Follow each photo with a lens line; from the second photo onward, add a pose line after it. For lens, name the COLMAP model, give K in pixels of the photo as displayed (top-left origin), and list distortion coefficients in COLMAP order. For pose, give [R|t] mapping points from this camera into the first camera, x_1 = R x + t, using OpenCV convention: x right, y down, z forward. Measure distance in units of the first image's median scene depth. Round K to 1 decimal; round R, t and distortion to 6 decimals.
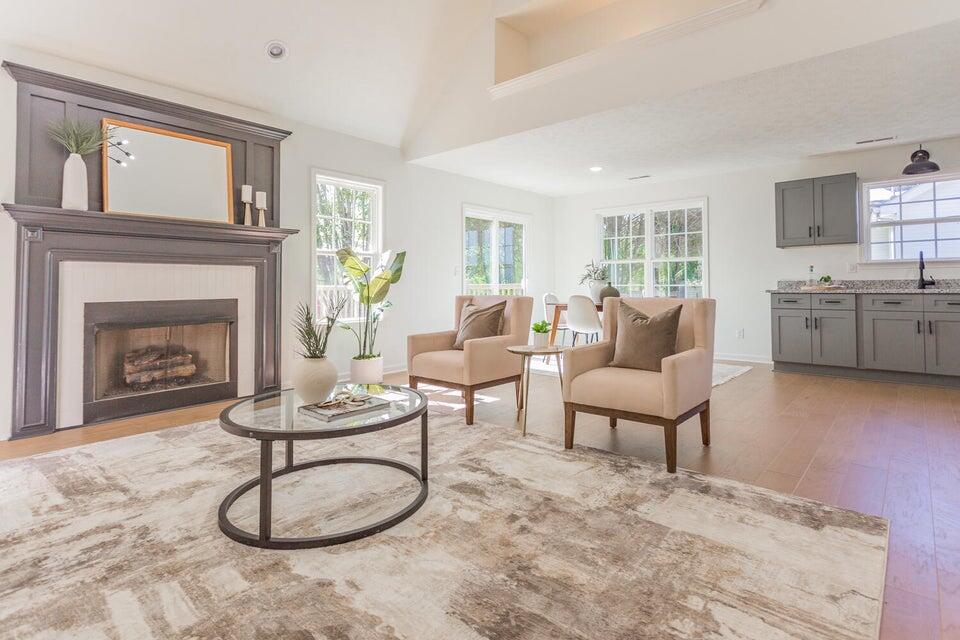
lens RADIAL K [[491.9, 0, 501.3], [0, 491.9, 261.9], [0, 0, 1]] dist [0.004904, 0.000009]
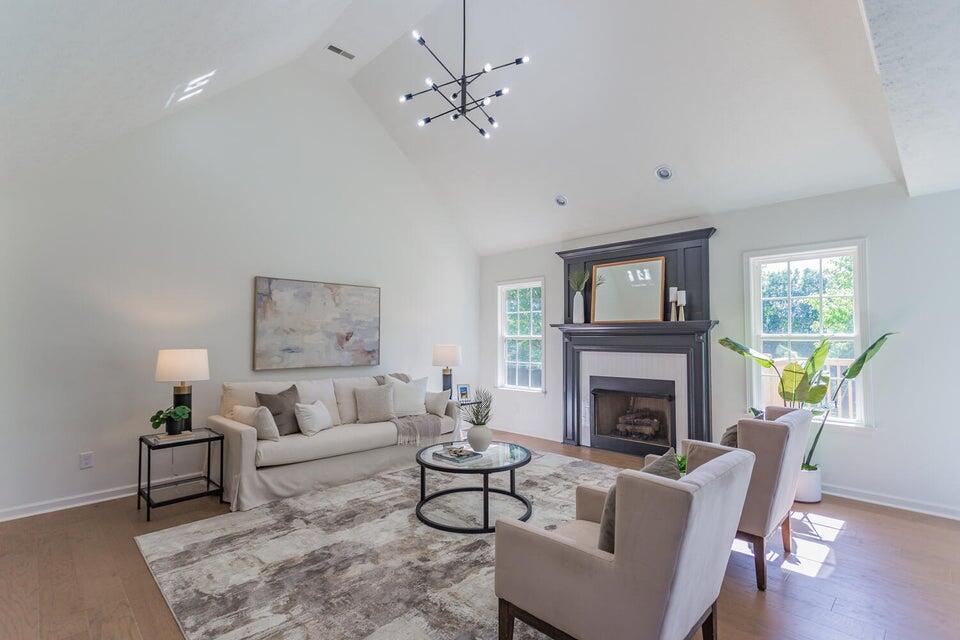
lens RADIAL K [[461.7, 0, 476.2], [0, 461.7, 319.0], [0, 0, 1]] dist [0.000390, -0.000202]
pose [[-0.094324, -0.034613, -0.994940, 0.750755], [0.046968, 0.998128, -0.039176, -0.064800], [0.994433, -0.050425, -0.092522, 0.718812]]
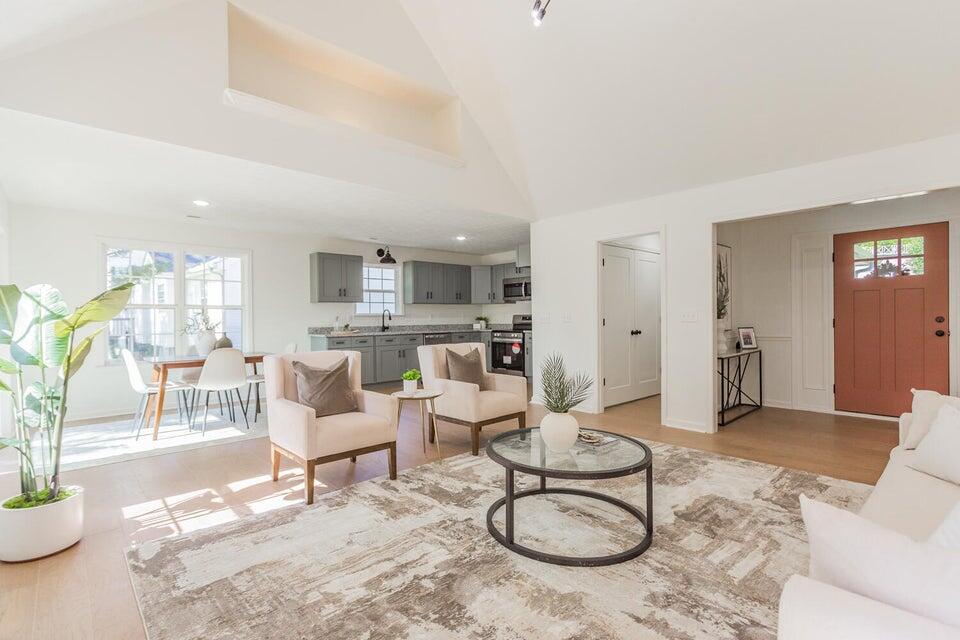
lens RADIAL K [[453.5, 0, 480.0], [0, 453.5, 320.0], [0, 0, 1]] dist [-0.000128, 0.000367]
pose [[0.129875, -0.002371, 0.991528, -0.888102], [-0.035149, 0.999358, 0.006993, -0.010245], [-0.990907, -0.035759, 0.129708, 0.655268]]
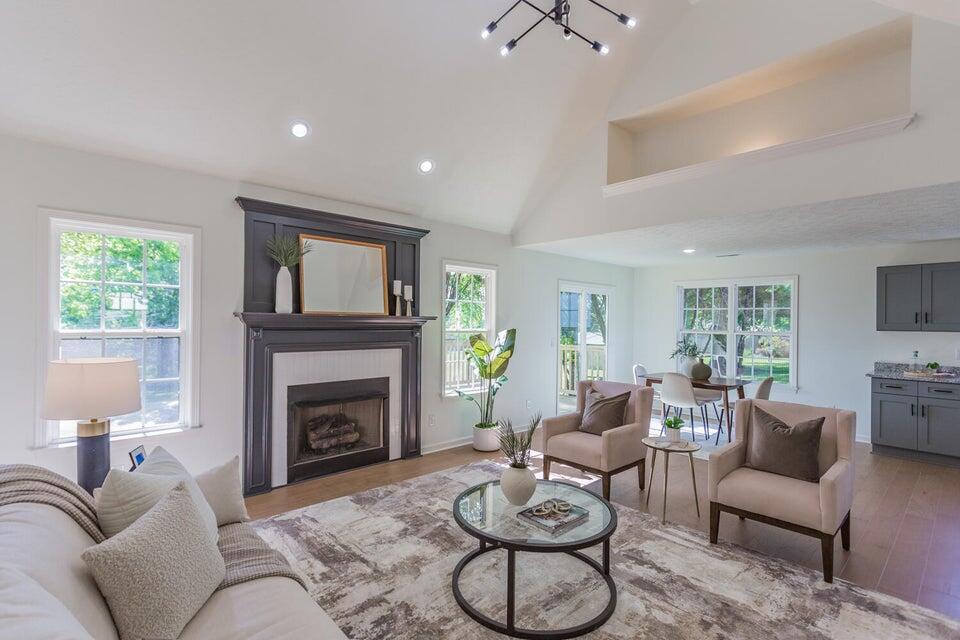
lens RADIAL K [[458.5, 0, 482.5], [0, 458.5, 314.9], [0, 0, 1]] dist [0.003310, 0.000659]
pose [[0.992054, 0.017651, -0.124570, -0.206556], [-0.013490, 0.999325, 0.034165, -0.131511], [0.125089, -0.032213, 0.991623, -0.064934]]
